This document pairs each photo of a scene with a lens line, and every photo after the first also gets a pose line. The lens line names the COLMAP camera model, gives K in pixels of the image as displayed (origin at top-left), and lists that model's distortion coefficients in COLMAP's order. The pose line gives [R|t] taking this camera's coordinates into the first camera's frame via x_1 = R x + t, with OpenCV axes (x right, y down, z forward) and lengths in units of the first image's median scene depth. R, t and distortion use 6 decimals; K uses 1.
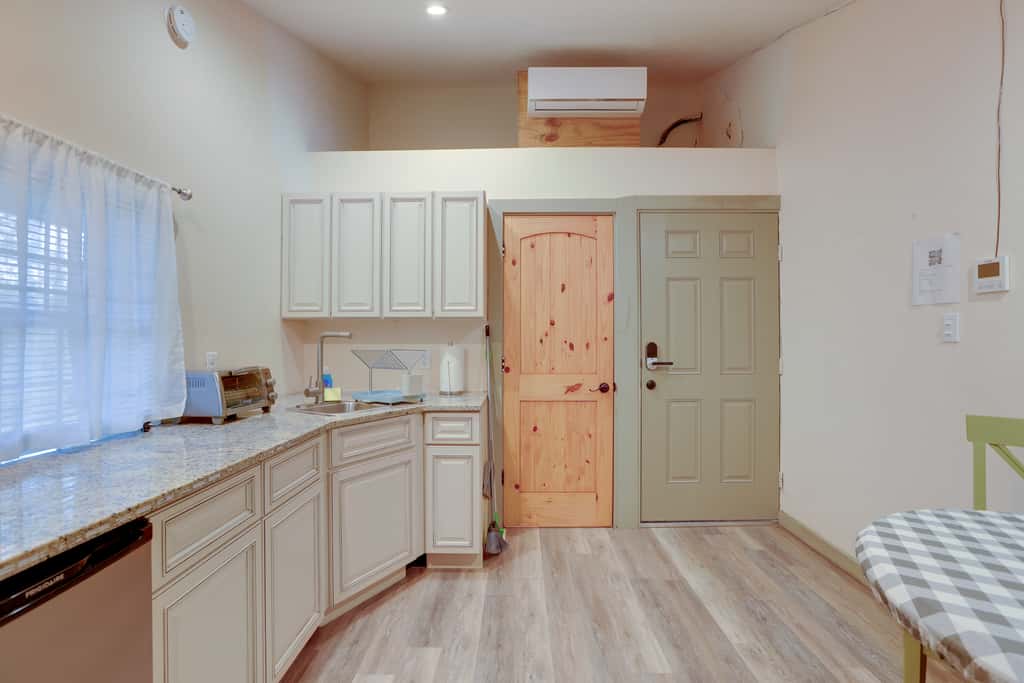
lens RADIAL K [[464.2, 0, 514.8], [0, 464.2, 341.1], [0, 0, 1]] dist [-0.012090, 0.000083]
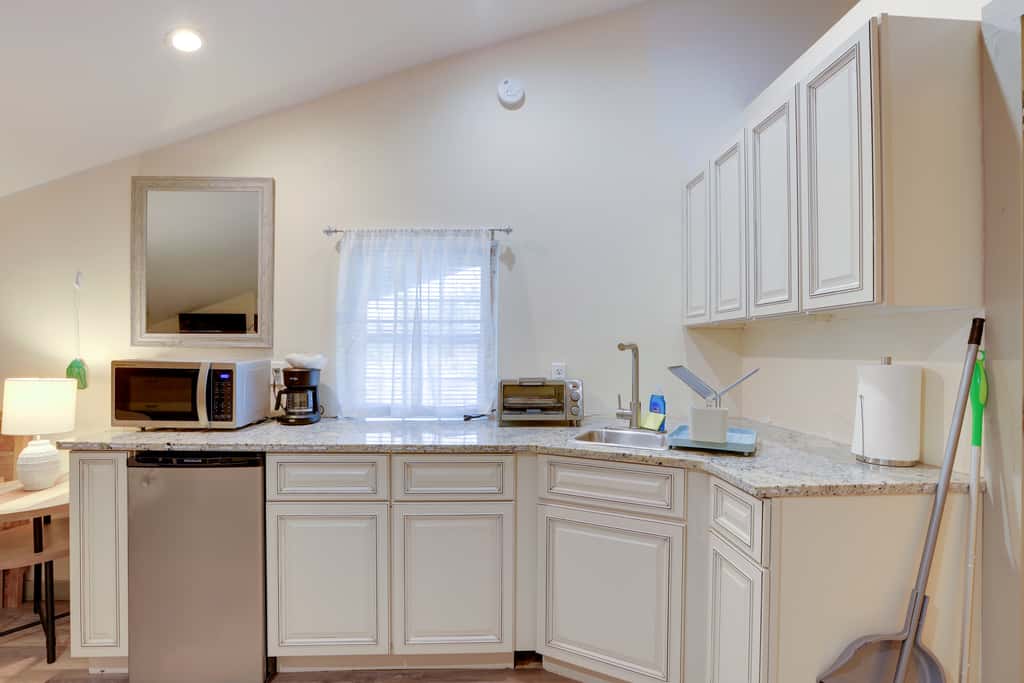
lens RADIAL K [[517.2, 0, 513.0], [0, 517.2, 351.6], [0, 0, 1]] dist [-0.025818, -0.000191]
pose [[0.050333, 0.000368, -0.998732, 0.792666], [-0.001892, 0.999998, 0.000273, -0.005512], [0.998731, 0.001876, 0.050333, 1.226709]]
